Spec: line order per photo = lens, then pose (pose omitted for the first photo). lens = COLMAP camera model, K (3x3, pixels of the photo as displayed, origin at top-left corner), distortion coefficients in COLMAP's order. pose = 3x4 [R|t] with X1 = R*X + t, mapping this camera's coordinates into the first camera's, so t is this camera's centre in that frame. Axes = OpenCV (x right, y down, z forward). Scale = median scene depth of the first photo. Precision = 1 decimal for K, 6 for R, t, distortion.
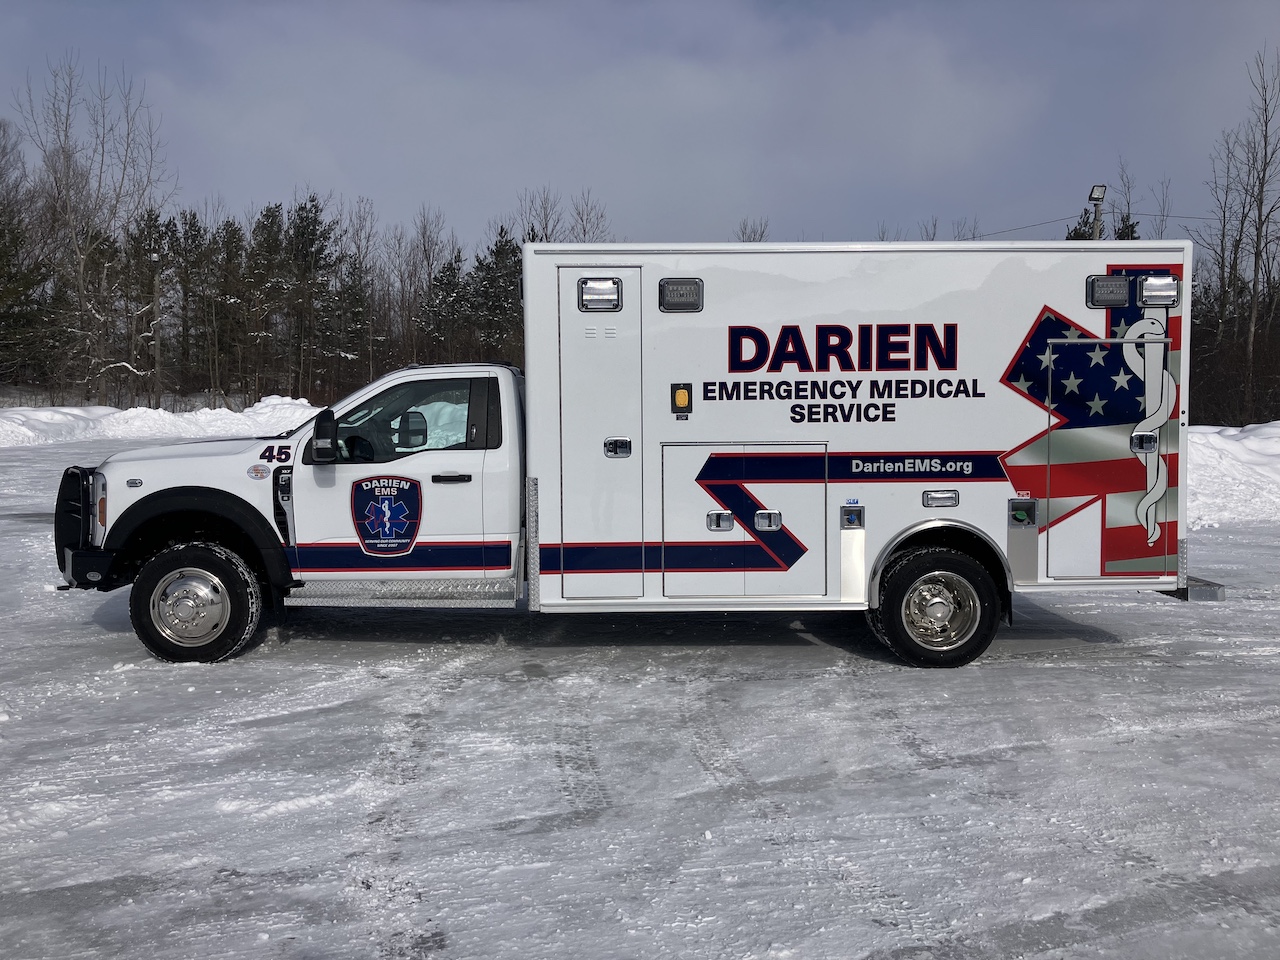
lens RADIAL K [[1046.0, 0, 636.2], [0, 1046.0, 466.6], [0, 0, 1]] dist [0.047310, -0.056512]
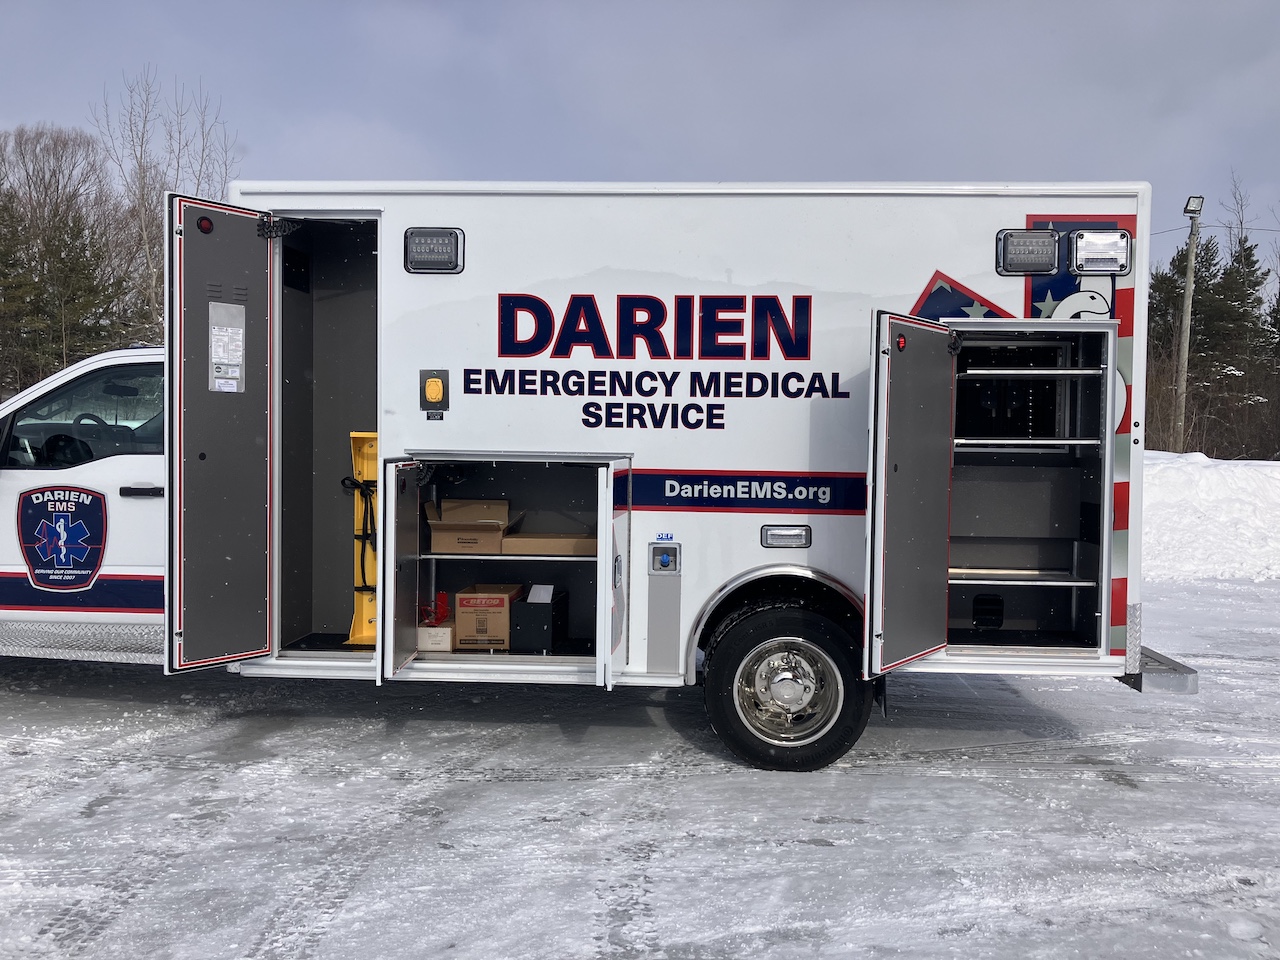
lens RADIAL K [[1046.0, 0, 653.1], [0, 1046.0, 467.2], [0, 0, 1]] dist [0.047310, -0.056512]
pose [[0.996212, 0.023447, -0.083741, 0.259488], [-0.025443, 0.999415, -0.022844, 0.001626], [0.083156, 0.024888, 0.996226, 0.273389]]
